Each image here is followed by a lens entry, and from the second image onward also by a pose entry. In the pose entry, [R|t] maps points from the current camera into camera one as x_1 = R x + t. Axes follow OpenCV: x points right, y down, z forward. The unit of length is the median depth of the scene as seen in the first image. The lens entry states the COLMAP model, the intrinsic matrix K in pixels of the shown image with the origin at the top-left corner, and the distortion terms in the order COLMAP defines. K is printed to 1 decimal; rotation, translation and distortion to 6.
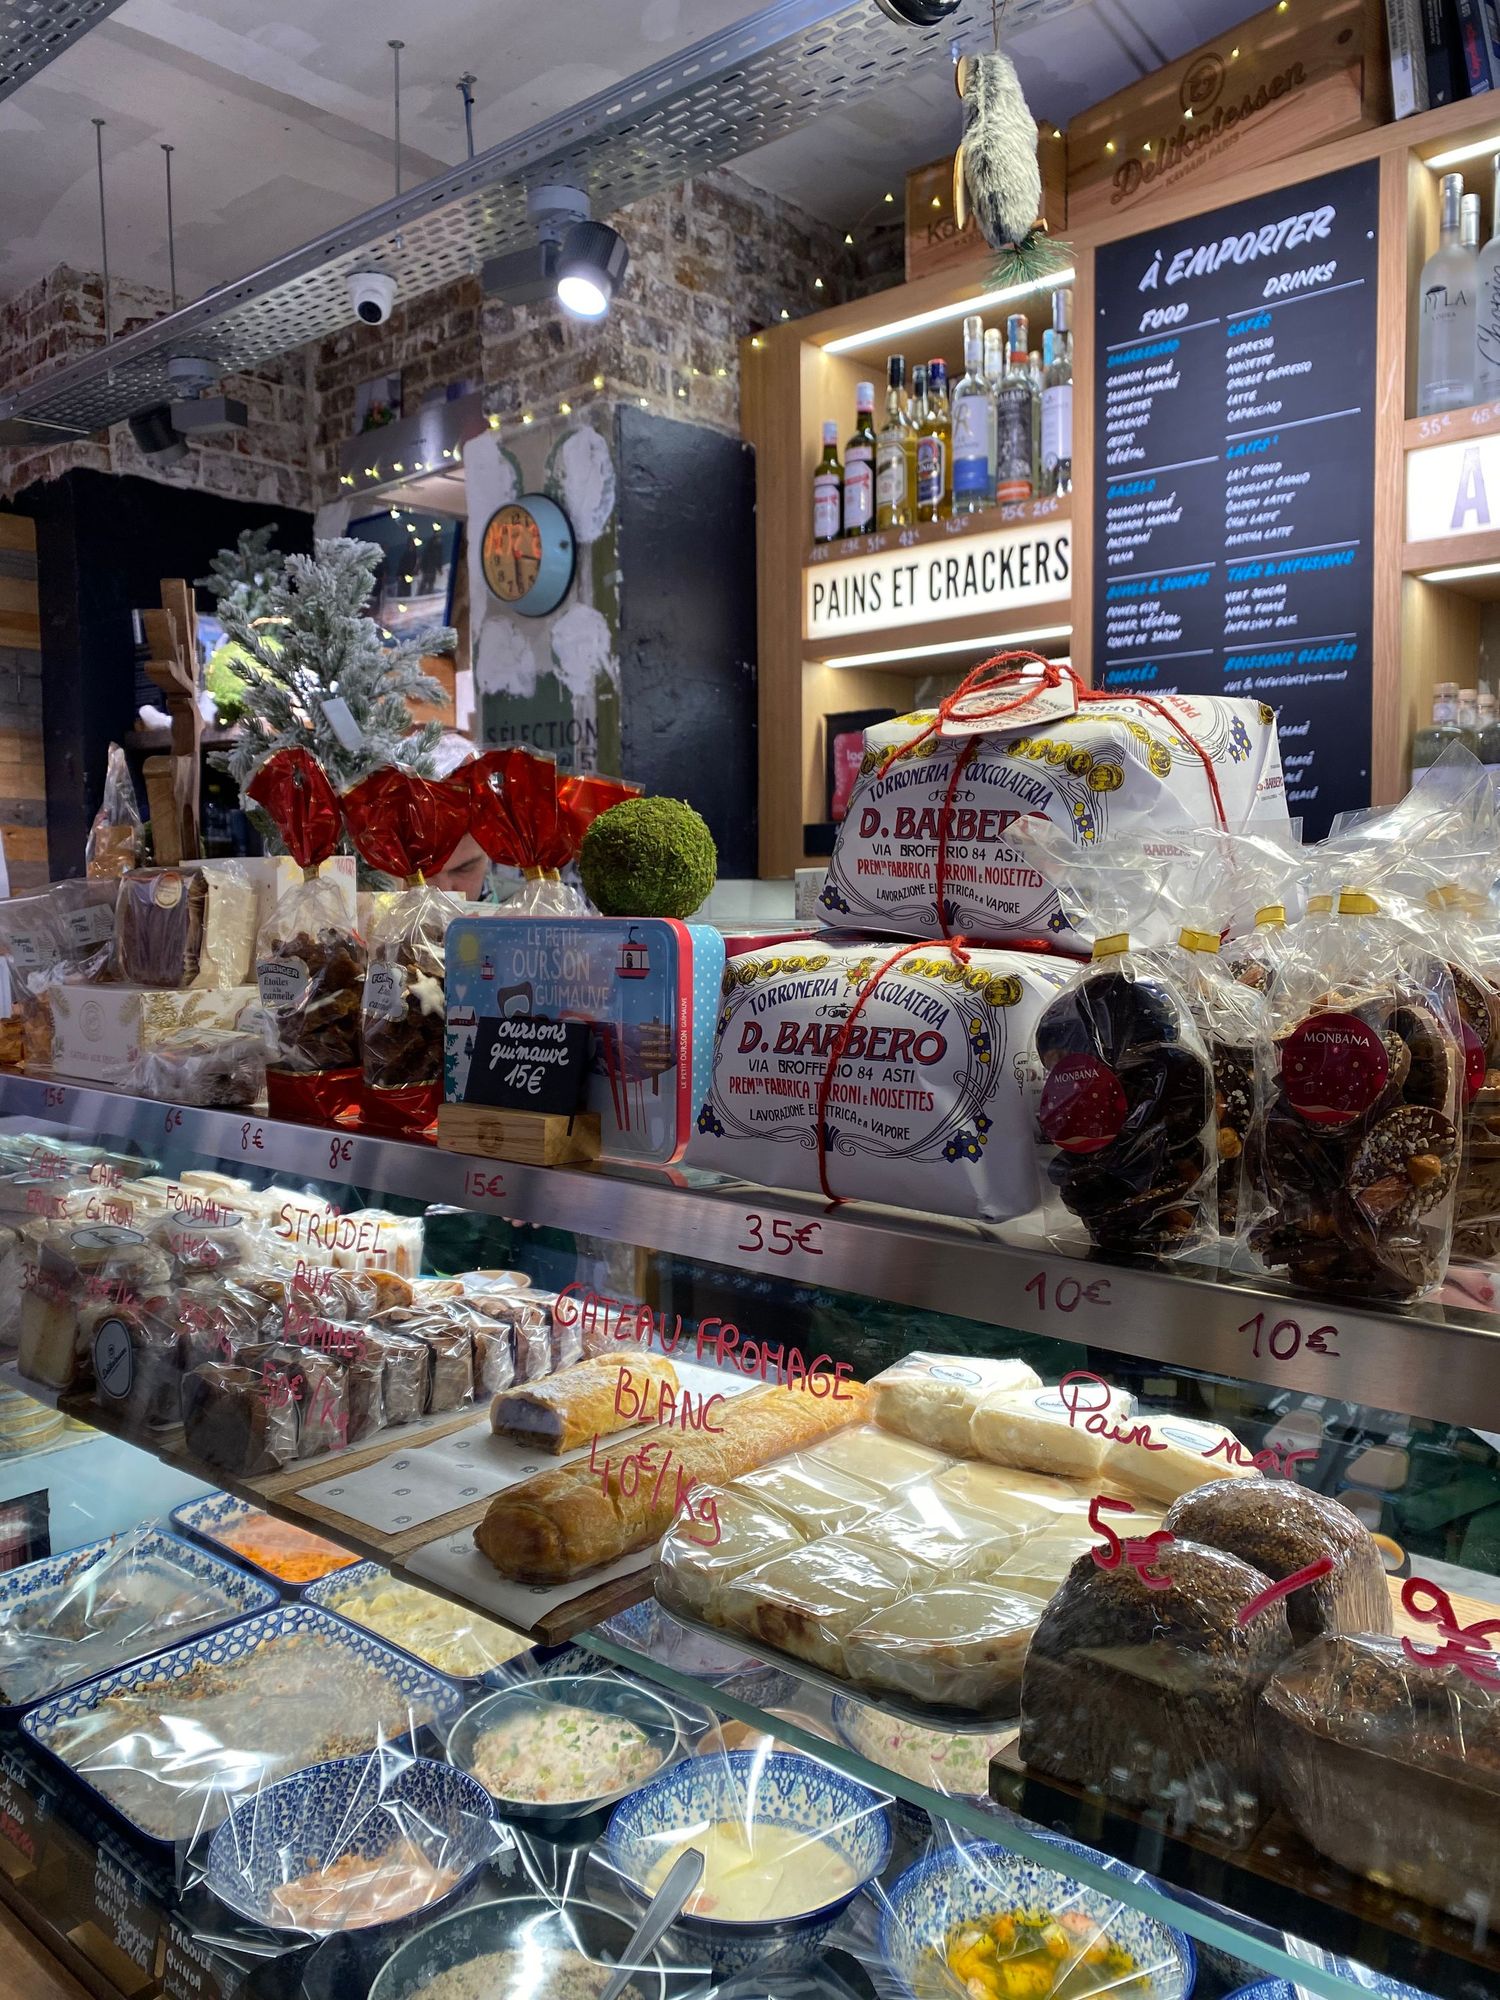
lens RADIAL K [[1502.9, 0, 748.7], [0, 1502.9, 1001.6], [0, 0, 1]] dist [0.001318, 0.000032]
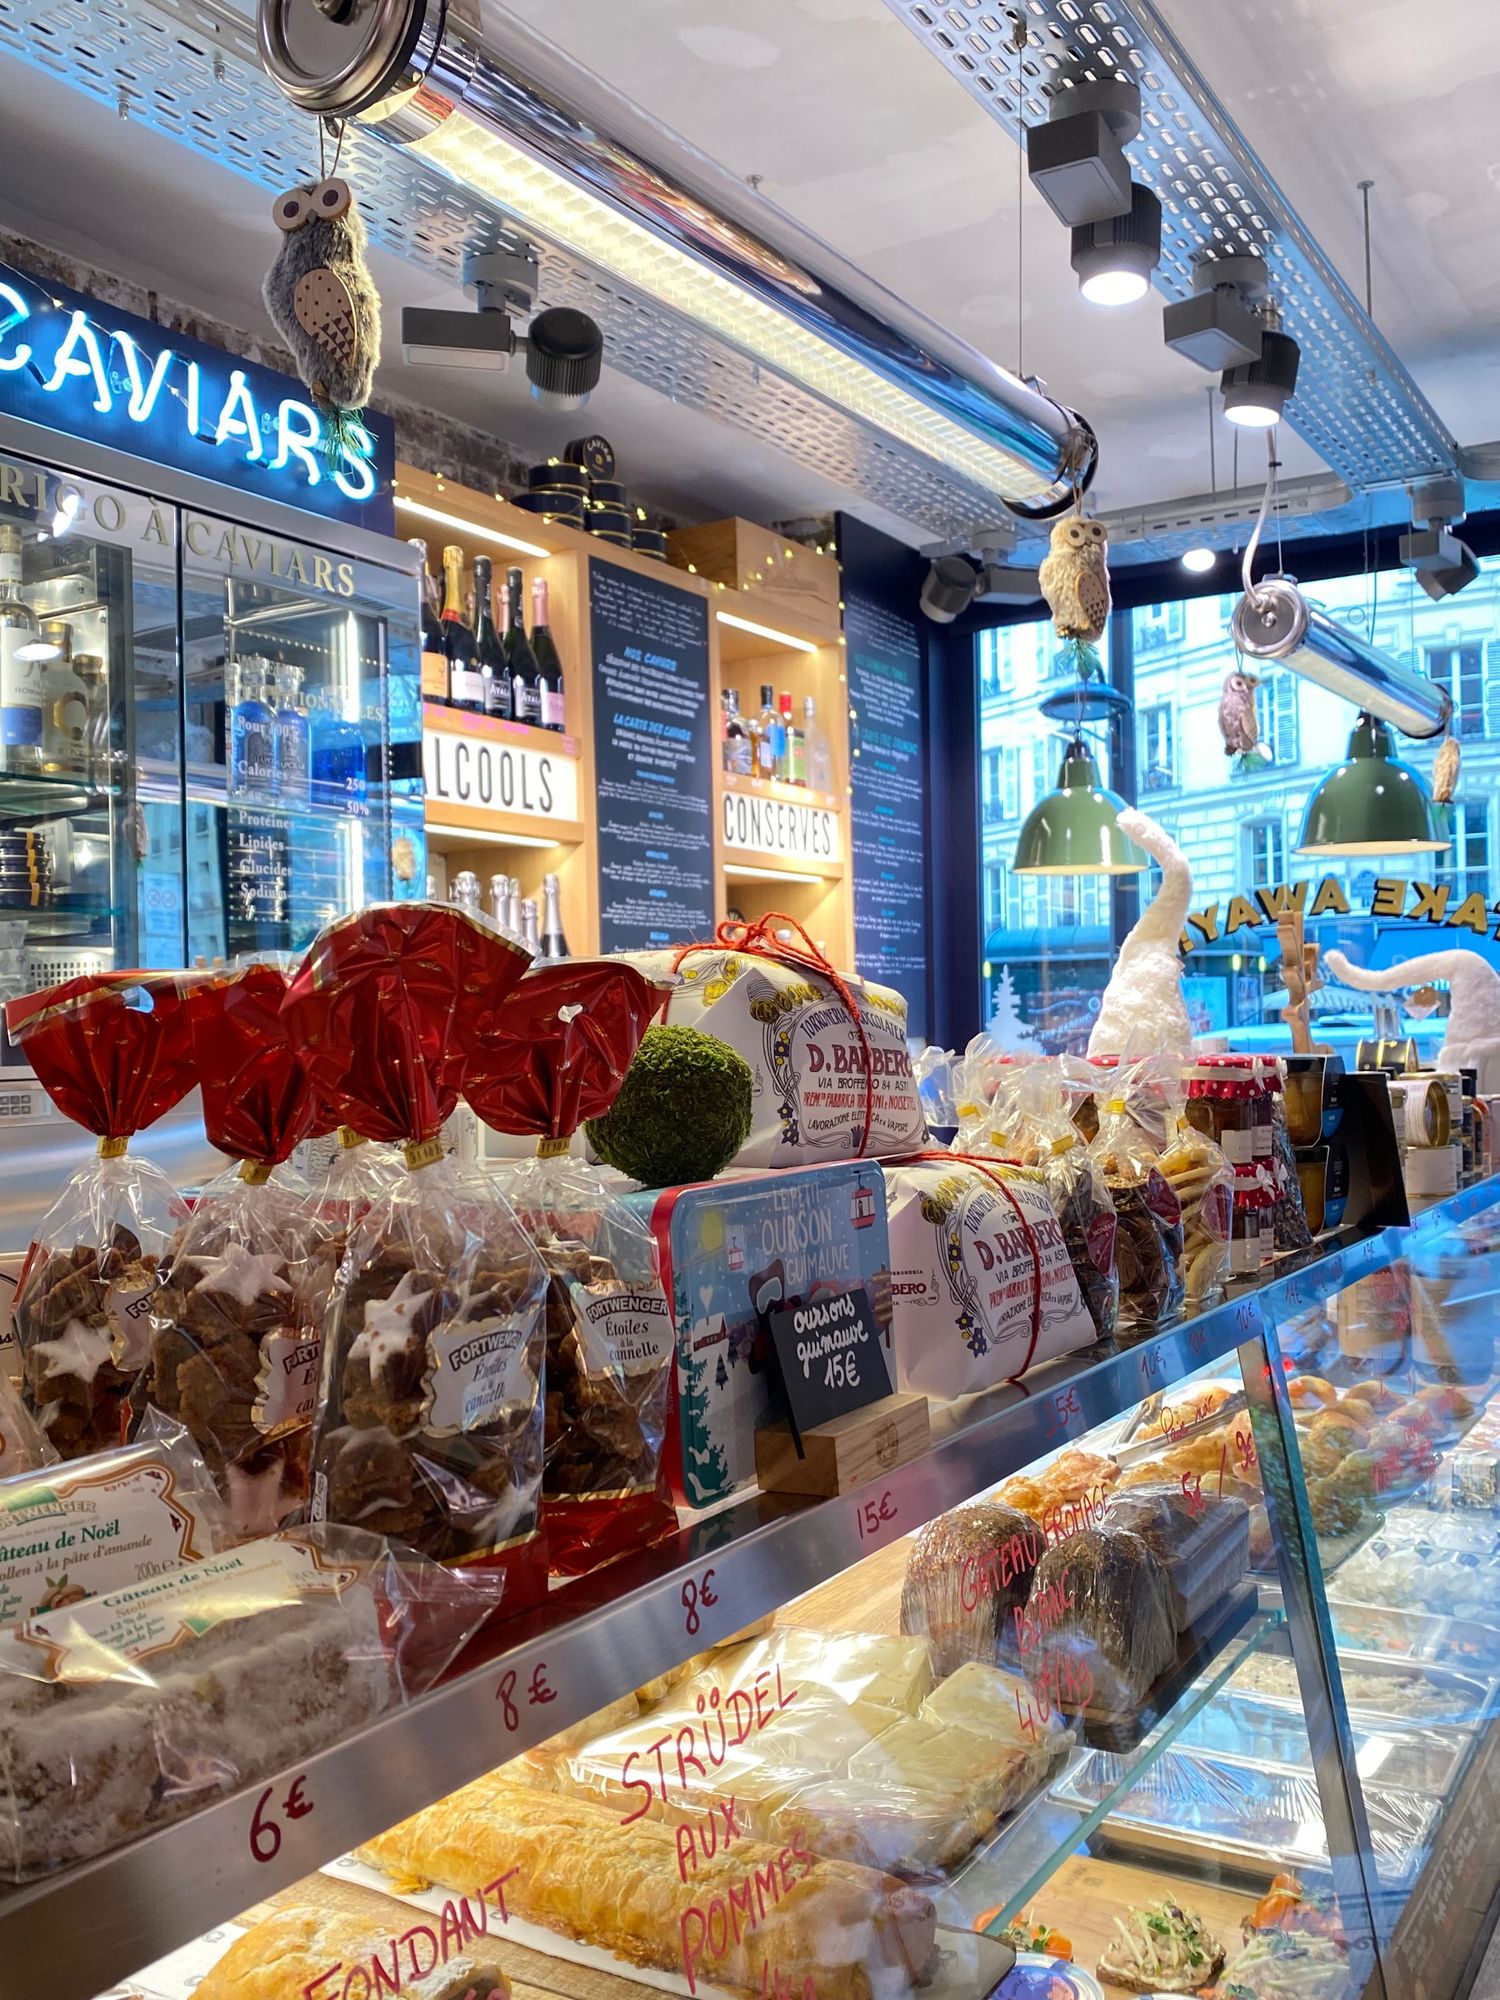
lens RADIAL K [[1745.7, 0, 749.3], [0, 1745.7, 998.5], [0, 0, 1]] dist [0.005762, 0.000360]
pose [[-0.178412, 0.029627, 0.983510, -1.145135], [0.096050, 0.995297, -0.012558, -0.151953], [-0.979257, 0.092226, -0.180419, 1.282843]]
